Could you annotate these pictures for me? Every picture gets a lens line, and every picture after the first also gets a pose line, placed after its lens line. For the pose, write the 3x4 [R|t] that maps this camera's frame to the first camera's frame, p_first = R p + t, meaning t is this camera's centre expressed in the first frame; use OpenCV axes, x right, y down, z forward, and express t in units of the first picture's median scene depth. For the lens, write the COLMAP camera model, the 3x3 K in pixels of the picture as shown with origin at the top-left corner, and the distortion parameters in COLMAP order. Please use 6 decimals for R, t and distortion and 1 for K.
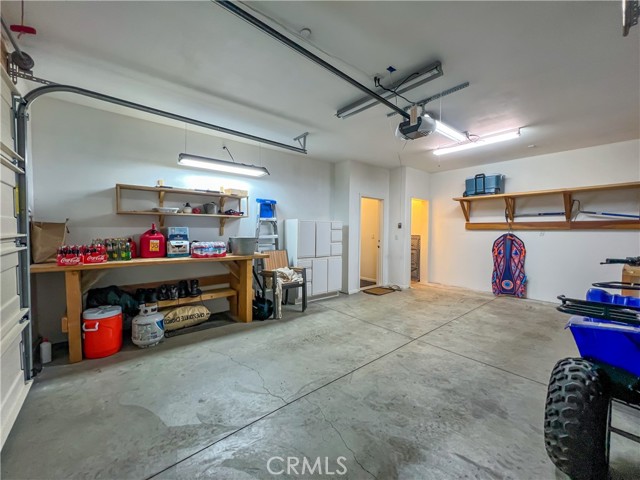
lens RADIAL K [[258.7, 0, 317.6], [0, 258.7, 241.9], [0, 0, 1]] dist [0.004377, 0.000167]
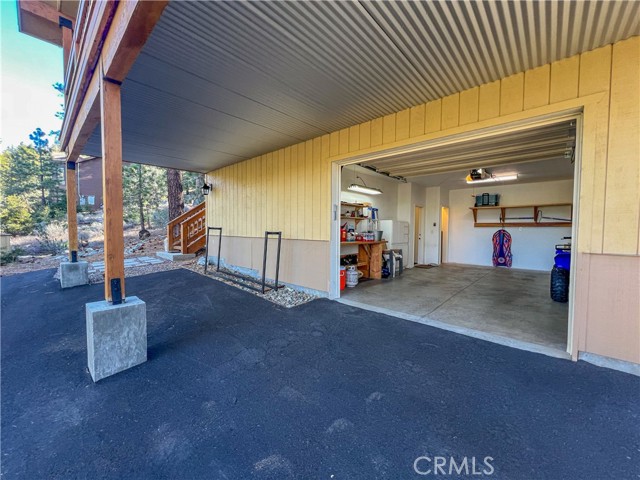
lens RADIAL K [[258.7, 0, 319.5], [0, 258.7, 239.6], [0, 0, 1]] dist [0.004377, 0.000167]
pose [[0.989529, -0.005306, 0.144235, -0.847693], [0.006087, 0.999969, -0.004976, 0.044084], [-0.144204, 0.005802, 0.989531, -0.610960]]
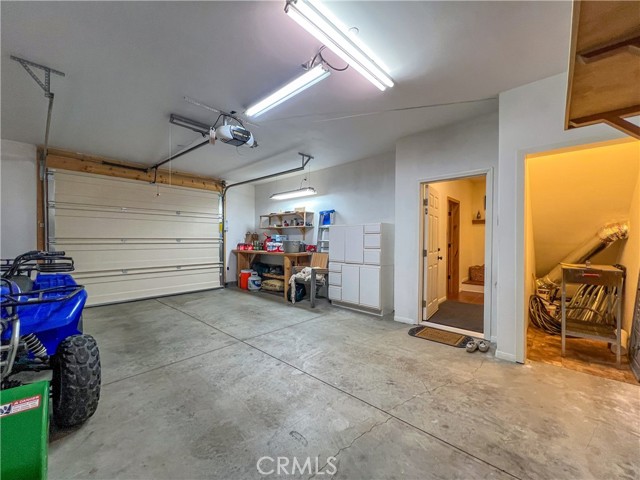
lens RADIAL K [[258.7, 0, 315.7], [0, 258.7, 240.9], [0, 0, 1]] dist [0.004377, 0.000167]
pose [[0.119188, -0.006538, -0.992850, 1.087990], [-0.047930, 0.998775, -0.012331, -0.004860], [0.991714, 0.049057, 0.118729, 0.893627]]
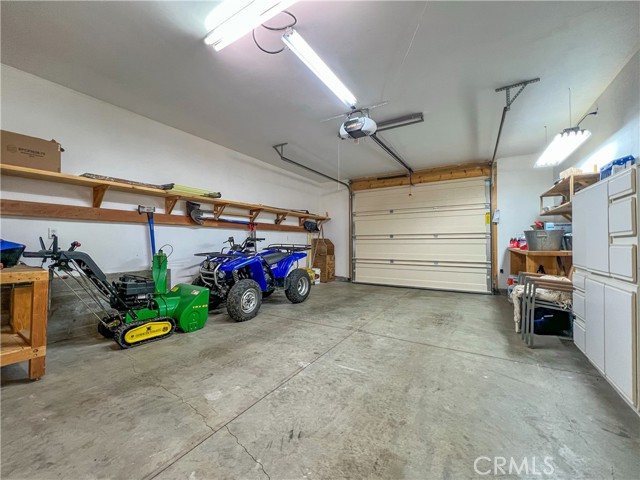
lens RADIAL K [[258.7, 0, 319.0], [0, 258.7, 238.6], [0, 0, 1]] dist [0.004377, 0.000167]
pose [[-0.944991, -0.013571, -0.326816, 0.652254], [-0.023559, 0.999368, 0.026622, 0.003206], [0.326248, 0.032857, -0.944713, 1.461628]]
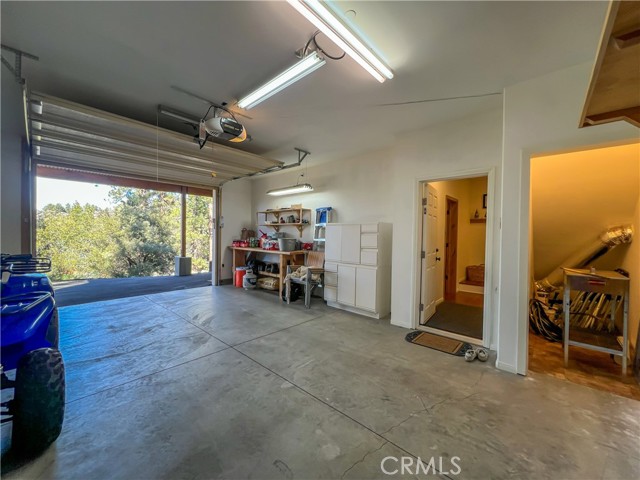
lens RADIAL K [[254.0, 0, 320.1], [0, 254.0, 241.0], [0, 0, 1]] dist [0.000877, 0.001100]
pose [[0.139388, 0.017706, -0.990080, 1.035588], [-0.055371, 0.998415, 0.010060, -0.027091], [0.988689, 0.053420, 0.140148, 0.914449]]
